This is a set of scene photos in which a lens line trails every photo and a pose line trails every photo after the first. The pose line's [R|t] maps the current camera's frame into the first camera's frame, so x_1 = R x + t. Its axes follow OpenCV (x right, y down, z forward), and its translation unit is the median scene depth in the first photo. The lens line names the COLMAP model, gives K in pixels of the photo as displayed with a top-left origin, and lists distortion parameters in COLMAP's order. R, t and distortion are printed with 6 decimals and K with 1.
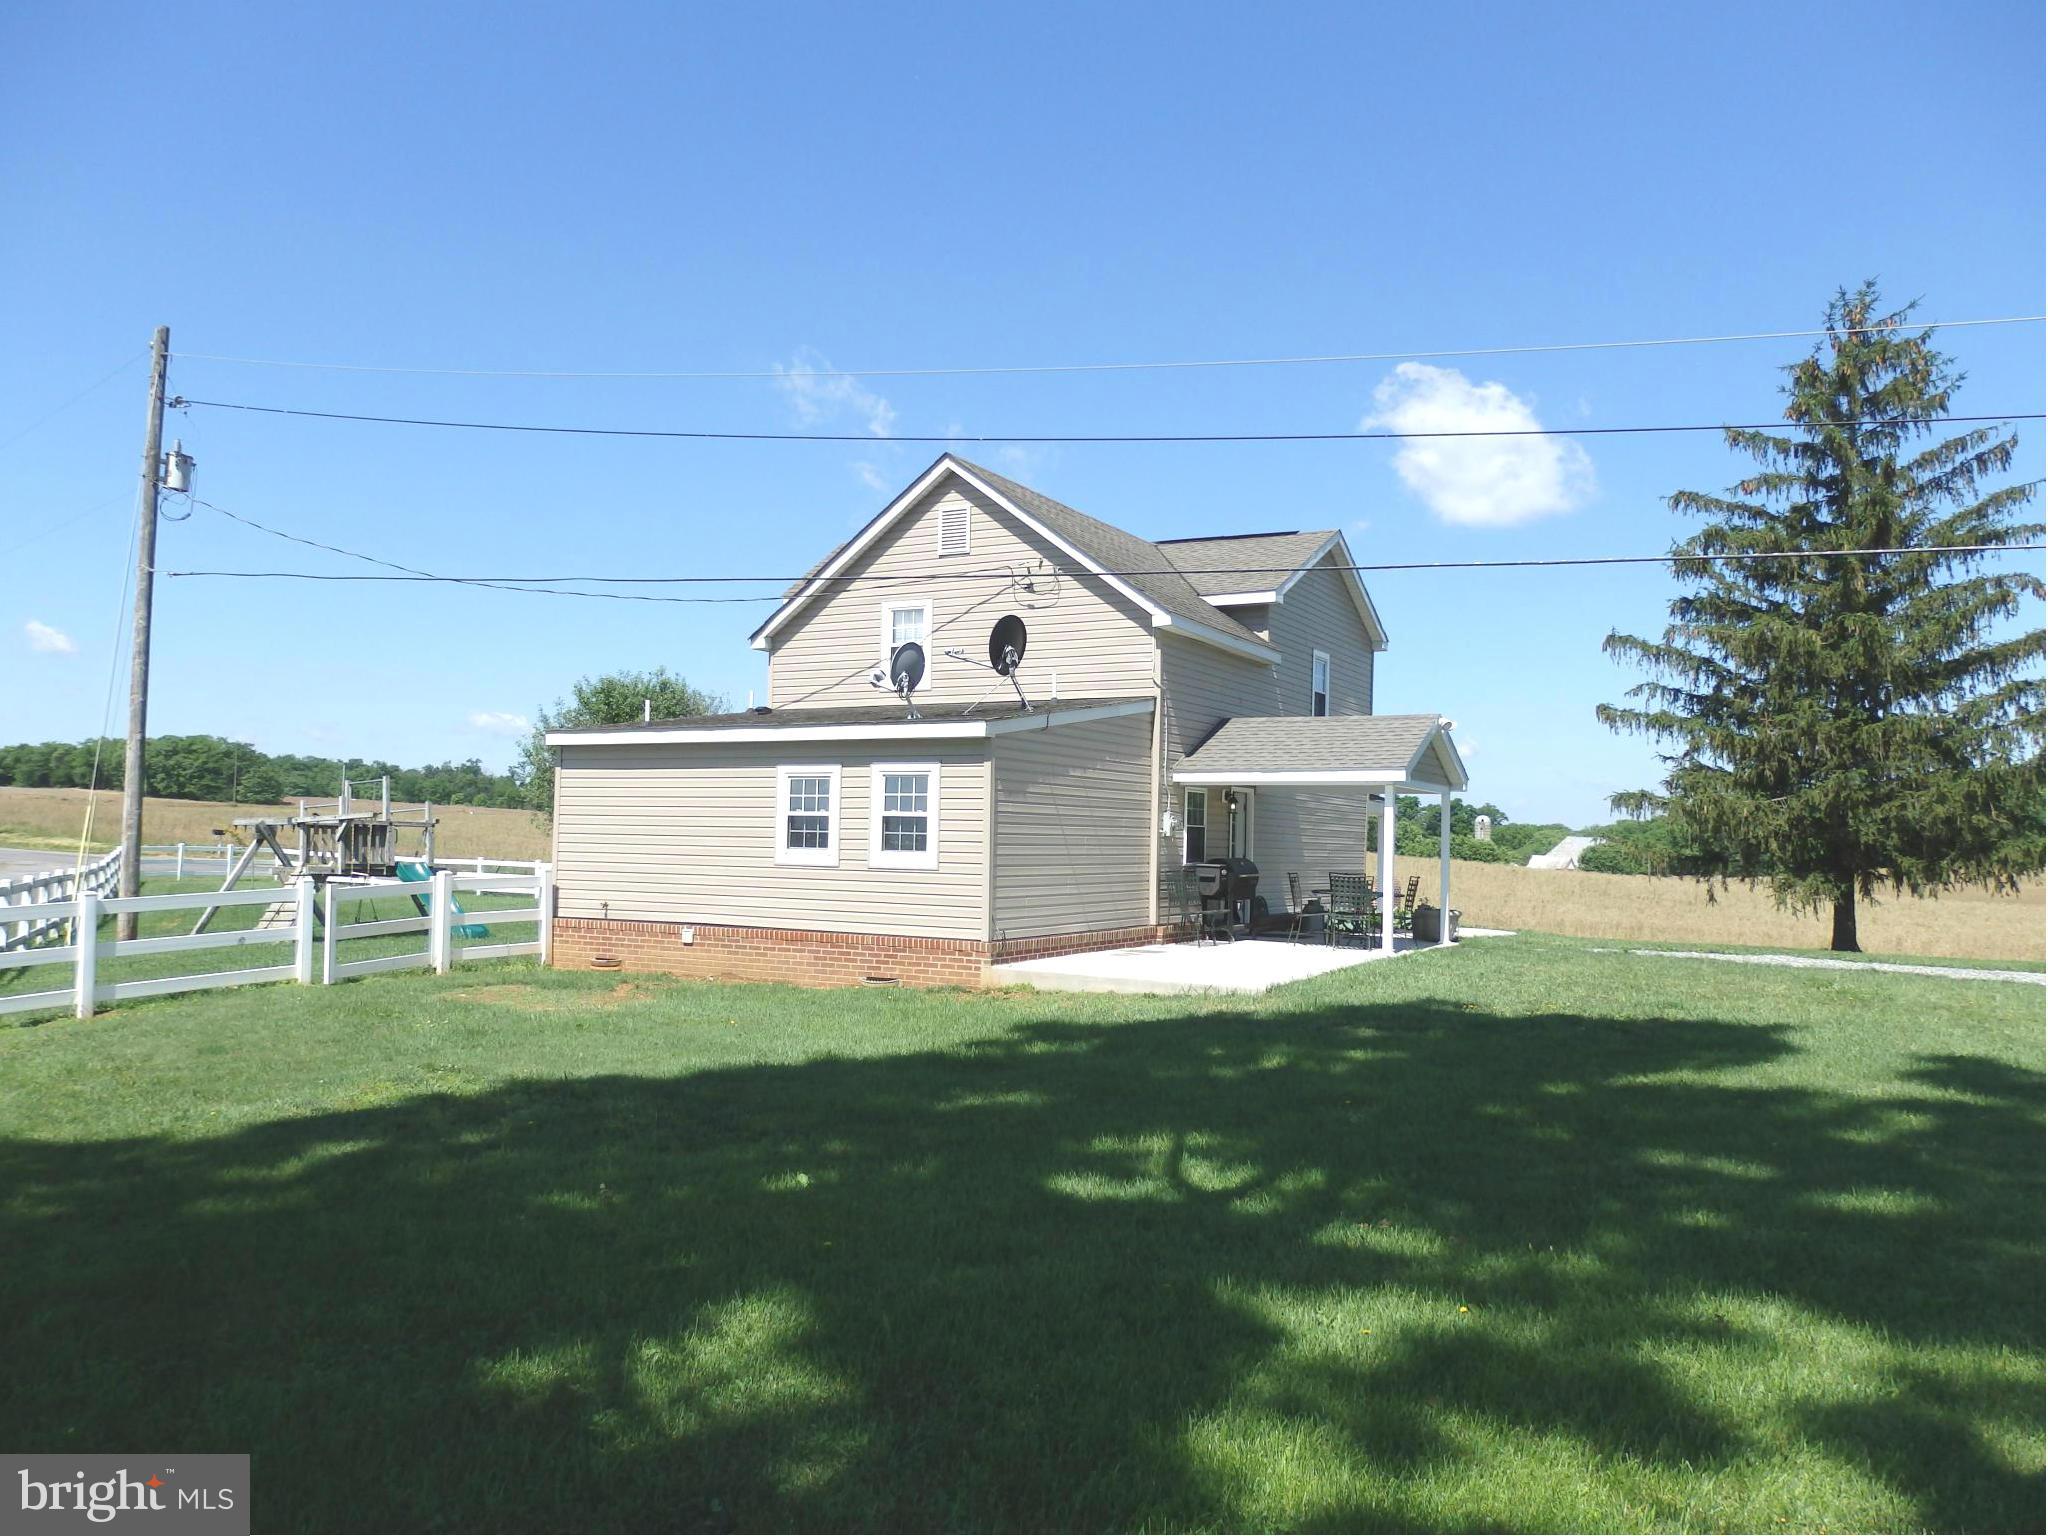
lens RADIAL K [[1518.5, 0, 1020.1], [0, 1518.5, 776.2], [0, 0, 1]] dist [0.001856, 0.008507]
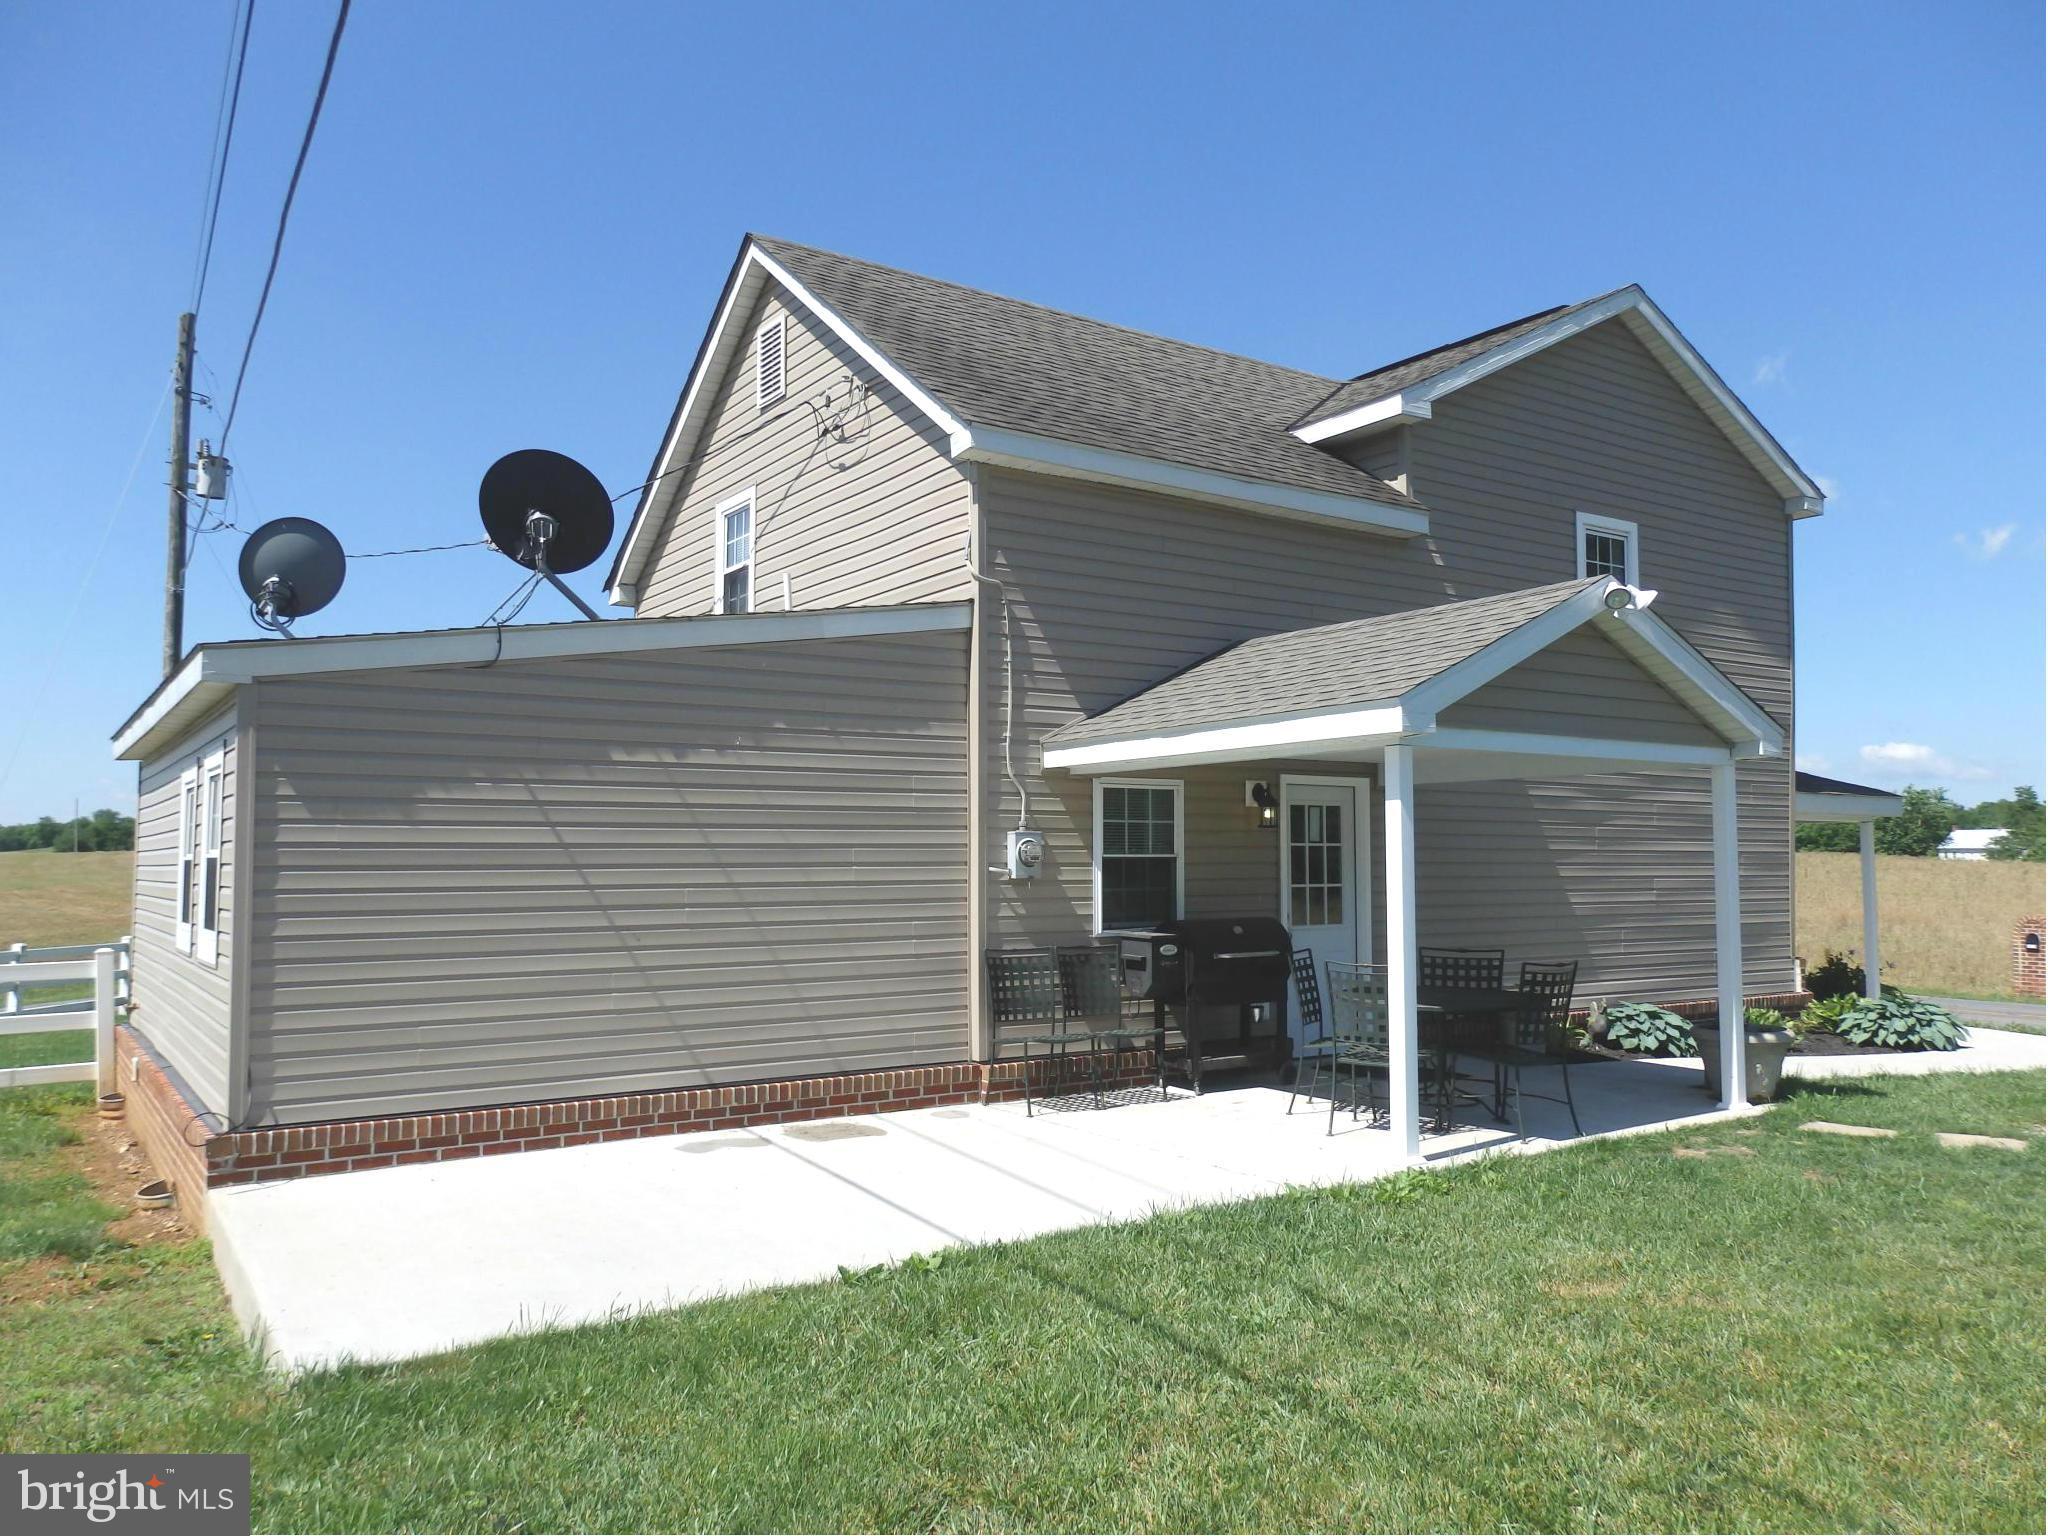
lens RADIAL K [[1518.5, 0, 1039.8], [0, 1518.5, 757.8], [0, 0, 1]] dist [0.001856, 0.008507]
pose [[0.895202, -0.054176, -0.442356, 0.313584], [0.040875, 0.998381, -0.039556, 0.019393], [0.443782, 0.017329, 0.895967, 0.541025]]
